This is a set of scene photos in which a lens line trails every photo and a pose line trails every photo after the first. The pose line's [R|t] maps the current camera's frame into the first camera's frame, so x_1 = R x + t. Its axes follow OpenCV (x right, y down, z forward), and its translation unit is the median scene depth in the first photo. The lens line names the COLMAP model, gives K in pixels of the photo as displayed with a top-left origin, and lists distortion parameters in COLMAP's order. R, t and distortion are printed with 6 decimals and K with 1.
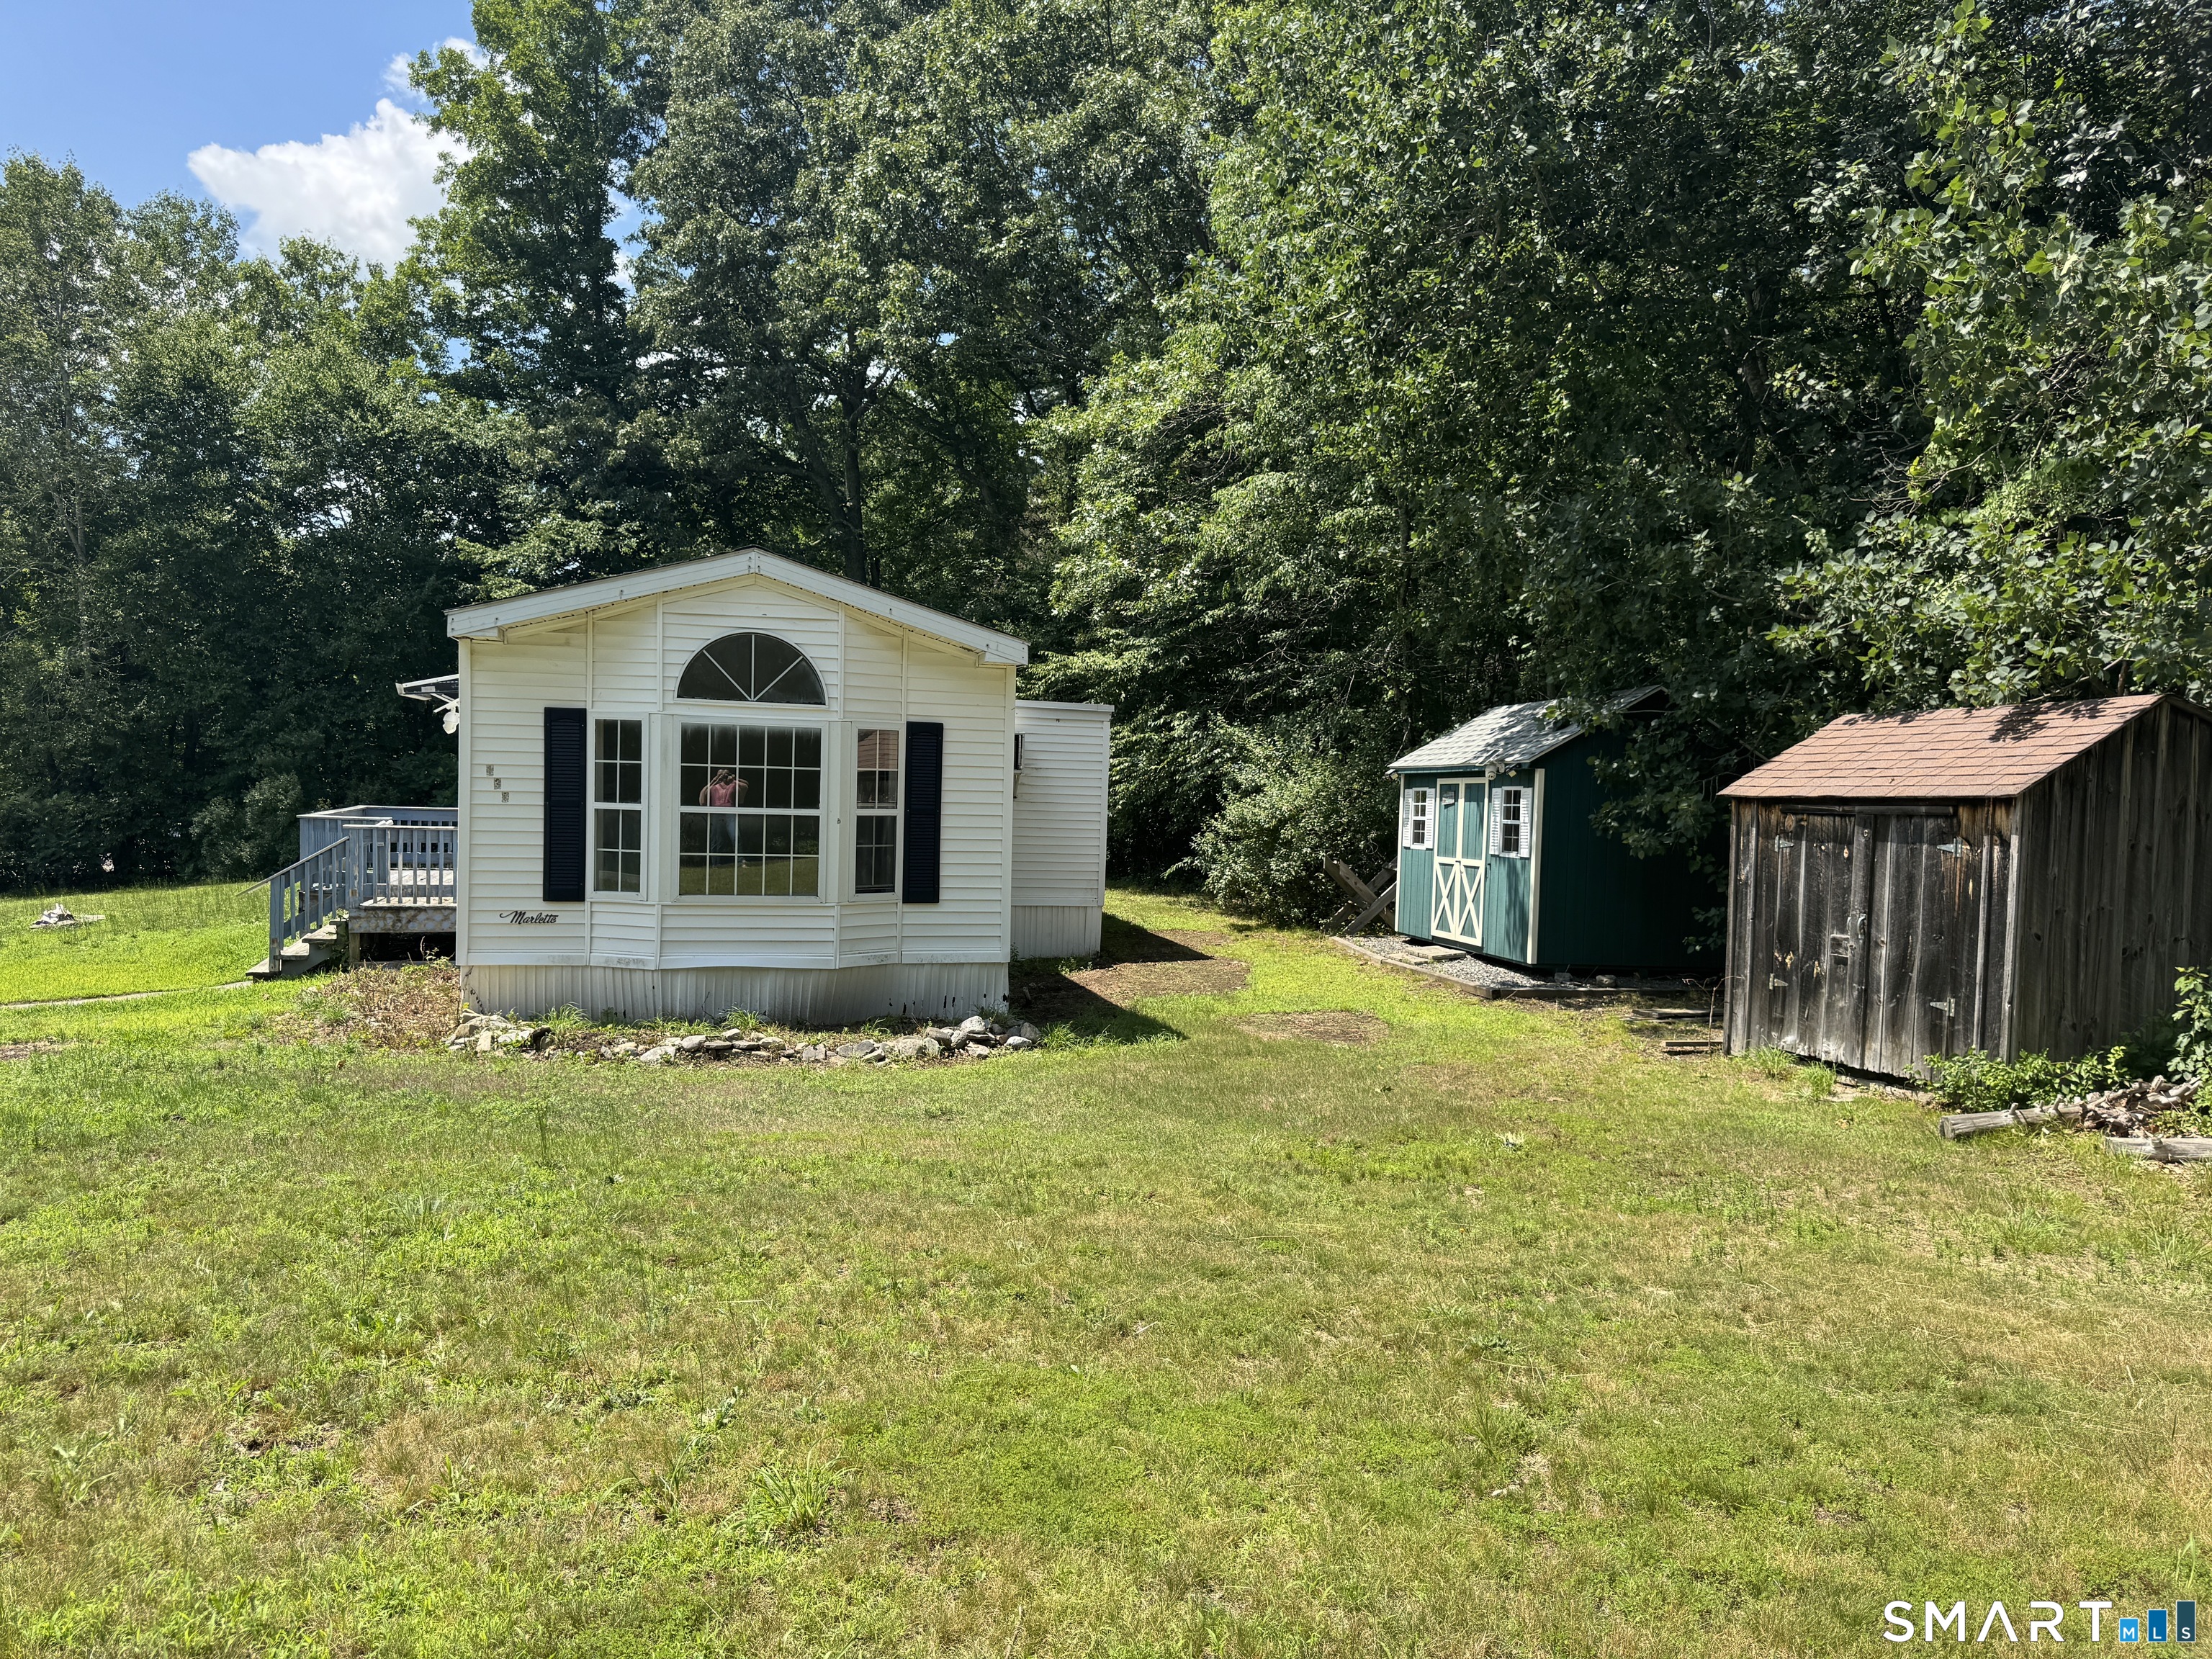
lens RADIAL K [[1561.0, 0, 1107.2], [0, 1561.0, 829.9], [0, 0, 1]] dist [0.073339, -0.093277]
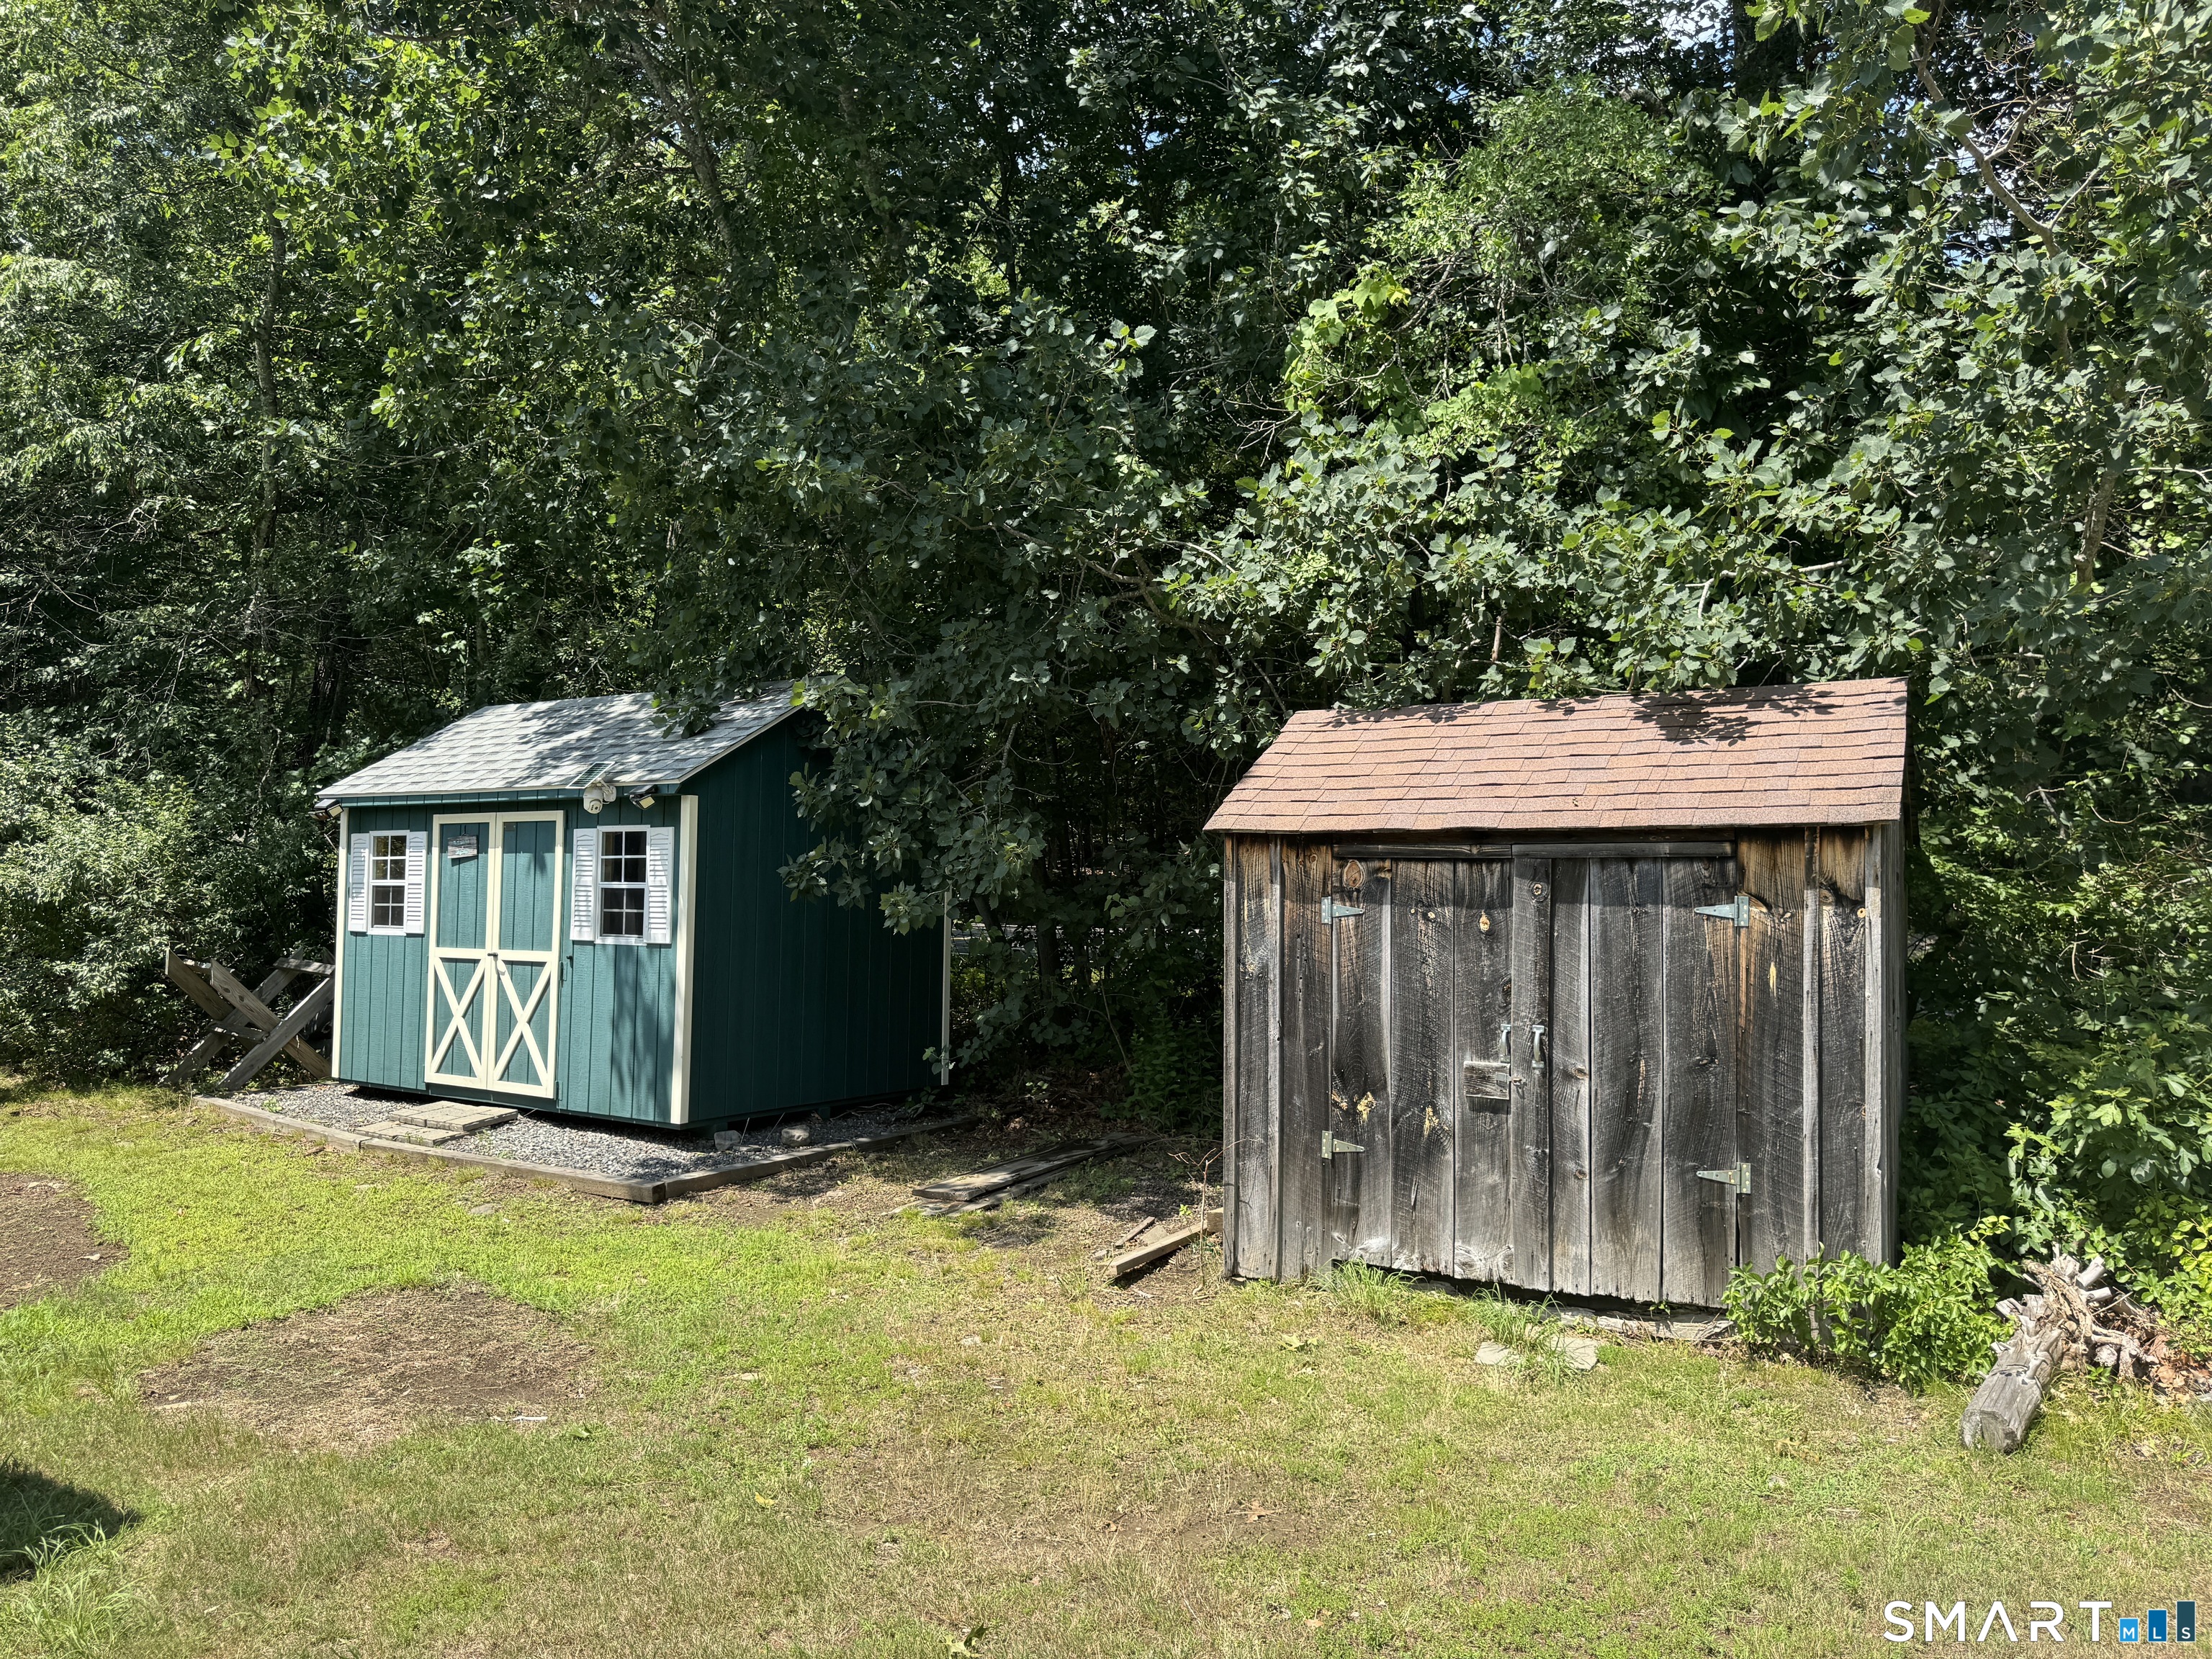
lens RADIAL K [[1561.0, 0, 1119.2], [0, 1561.0, 839.4], [0, 0, 1]] dist [0.073339, -0.093277]
pose [[0.701578, 0.005402, 0.712573, -0.035974], [0.019682, 0.999443, -0.026955, -0.002617], [-0.712321, 0.032936, 0.701080, 0.456309]]
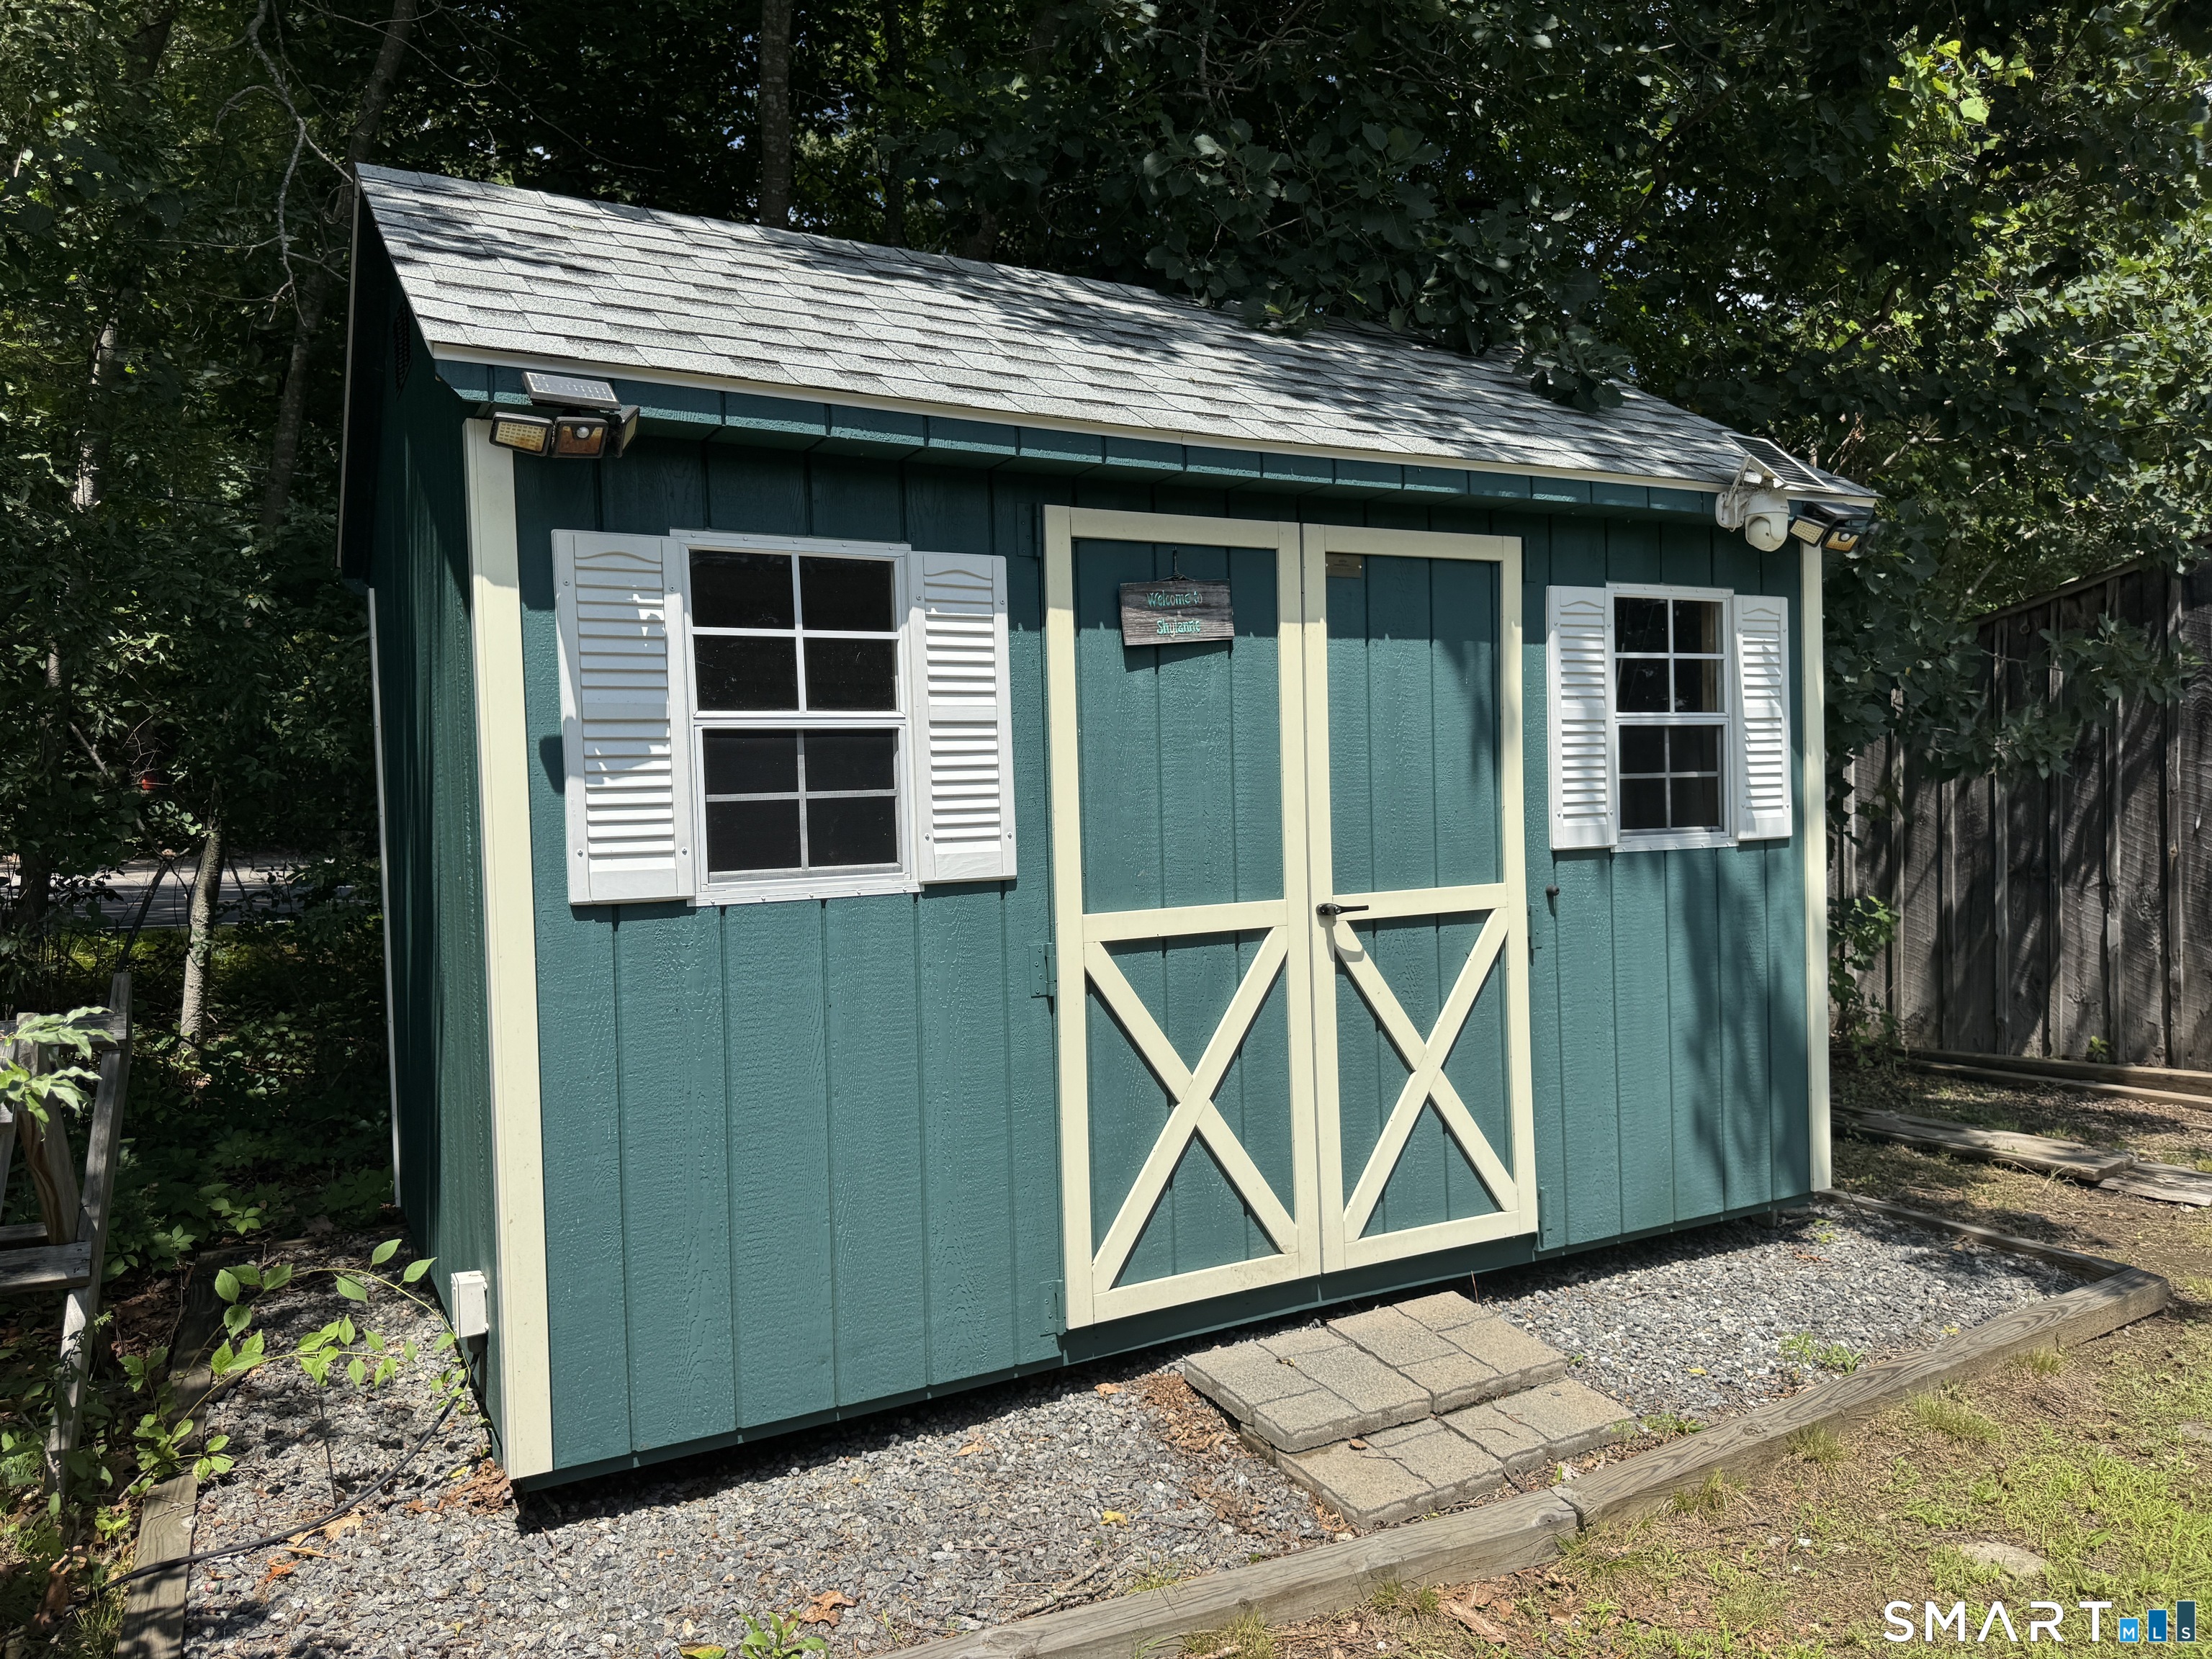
lens RADIAL K [[1561.0, 0, 1106.8], [0, 1561.0, 826.1], [0, 0, 1]] dist [0.073339, -0.093277]
pose [[-0.316742, -0.052618, 0.947051, 0.030984], [0.027885, 0.997512, 0.064748, -0.006991], [-0.948102, 0.046917, -0.314487, 1.203316]]
